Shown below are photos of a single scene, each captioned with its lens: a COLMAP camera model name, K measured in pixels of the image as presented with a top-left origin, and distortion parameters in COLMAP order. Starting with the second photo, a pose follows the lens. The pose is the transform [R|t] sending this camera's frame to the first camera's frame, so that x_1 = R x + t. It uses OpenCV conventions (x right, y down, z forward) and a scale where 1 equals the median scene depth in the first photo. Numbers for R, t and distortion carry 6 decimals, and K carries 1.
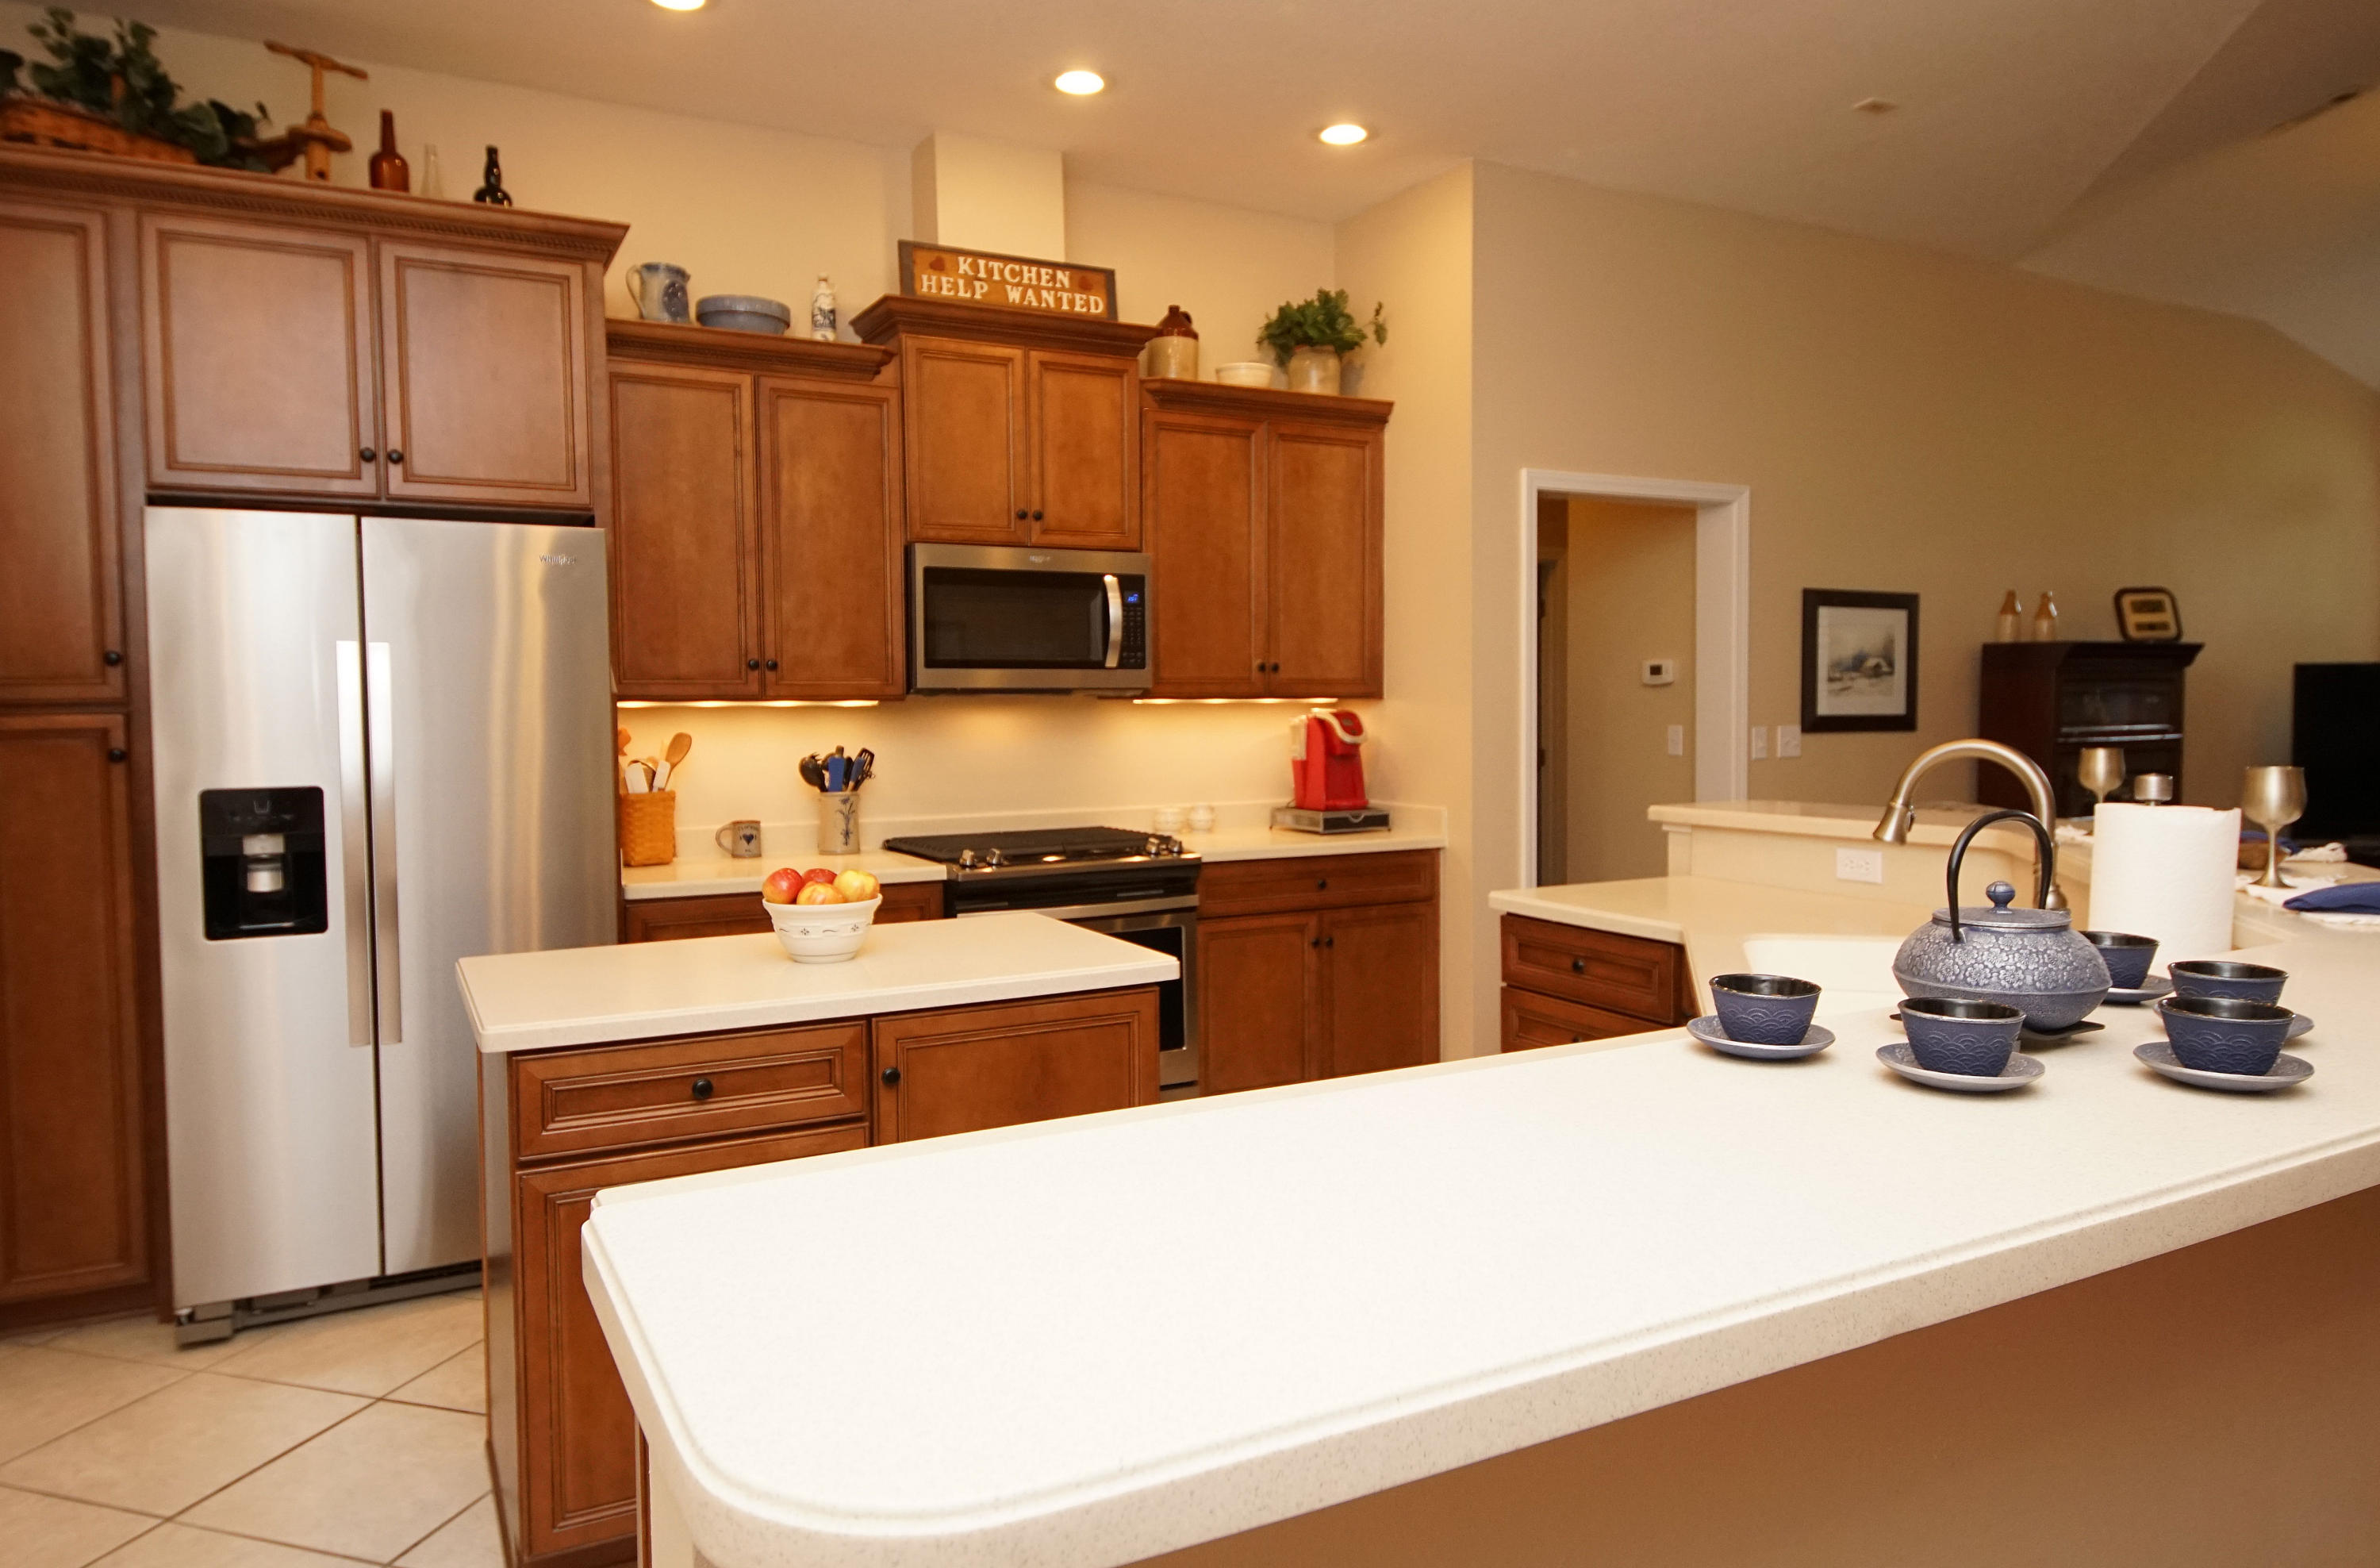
lens RADIAL K [[1523.6, 0, 1191.4], [0, 1523.6, 786.6], [0, 0, 1]] dist [0.004219, -0.004060]
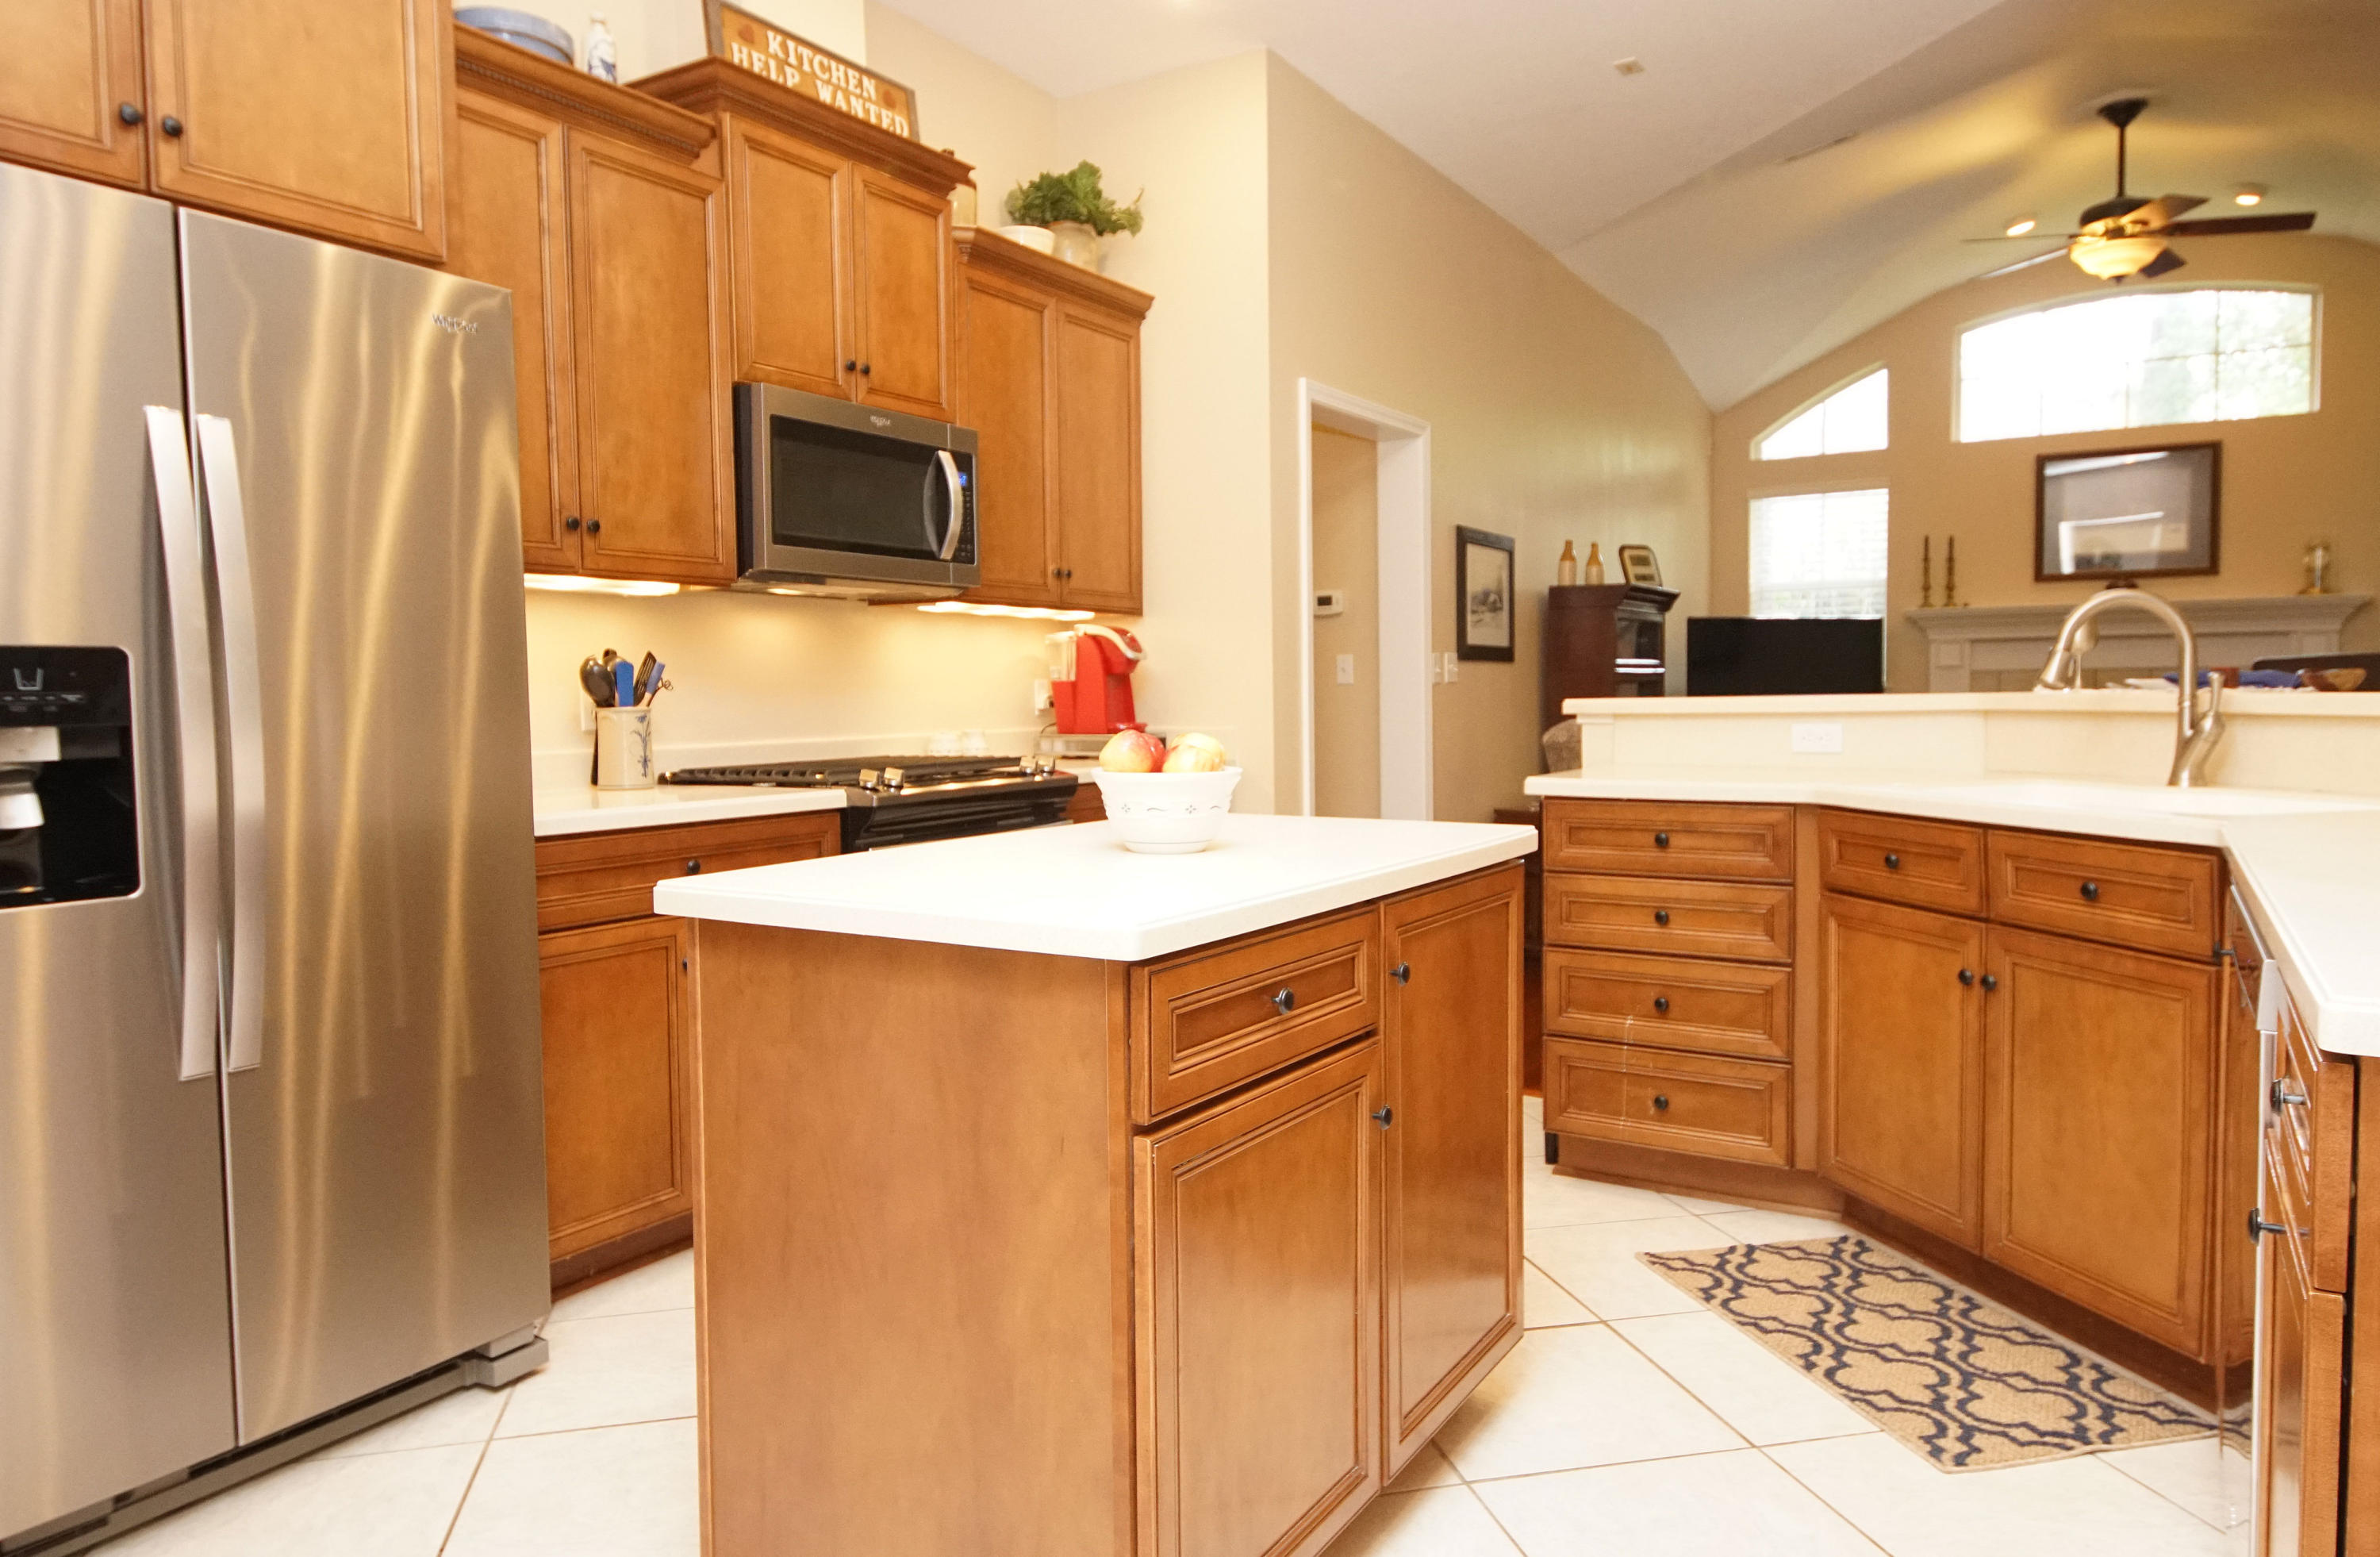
lens RADIAL K [[1541.4, 0, 1192.2], [0, 1541.4, 777.2], [0, 0, 1]] dist [0.015898, -0.009185]
pose [[0.867814, -0.030926, 0.495926, -0.368819], [0.033363, 0.999436, 0.003944, 0.044376], [-0.495768, 0.013123, 0.868356, 0.194535]]
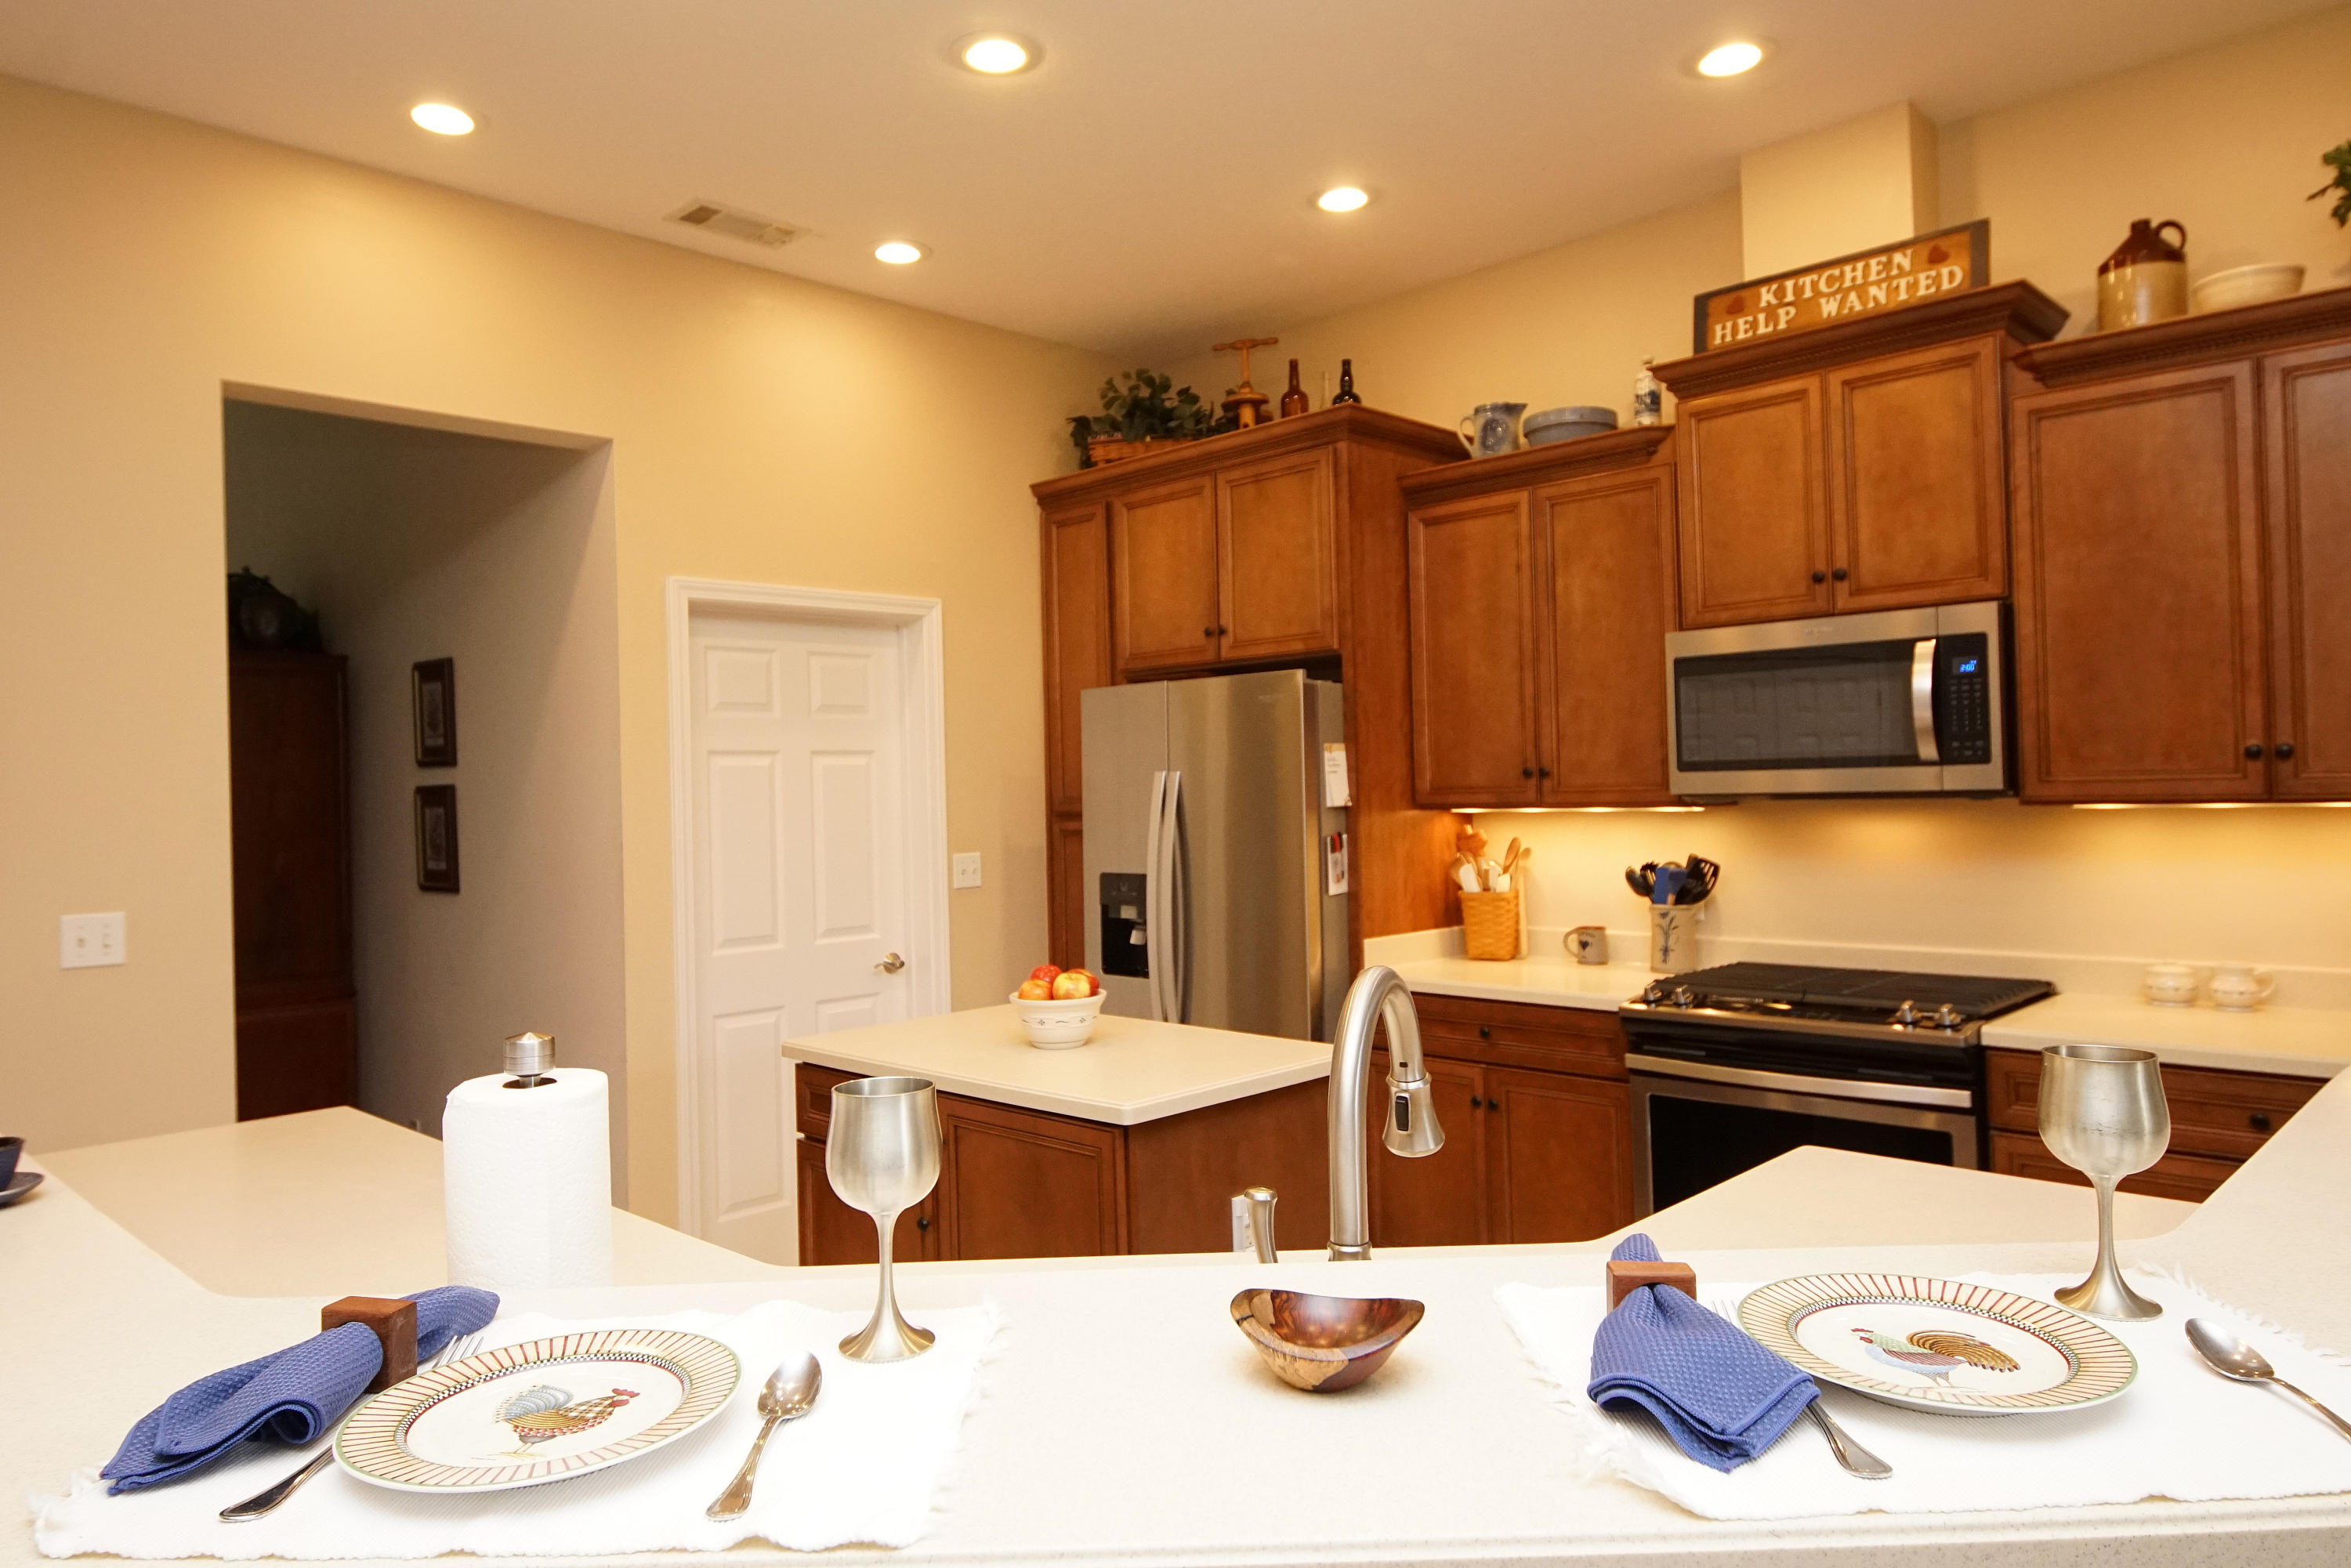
lens RADIAL K [[1484.8, 0, 1156.0], [0, 1484.8, 769.4], [0, 0, 1]] dist [0.029574, -0.029010]
pose [[0.287207, -0.013564, -0.957773, 0.542611], [-0.030525, 0.999262, -0.023305, -0.047578], [0.957382, 0.035929, 0.286581, 0.441145]]
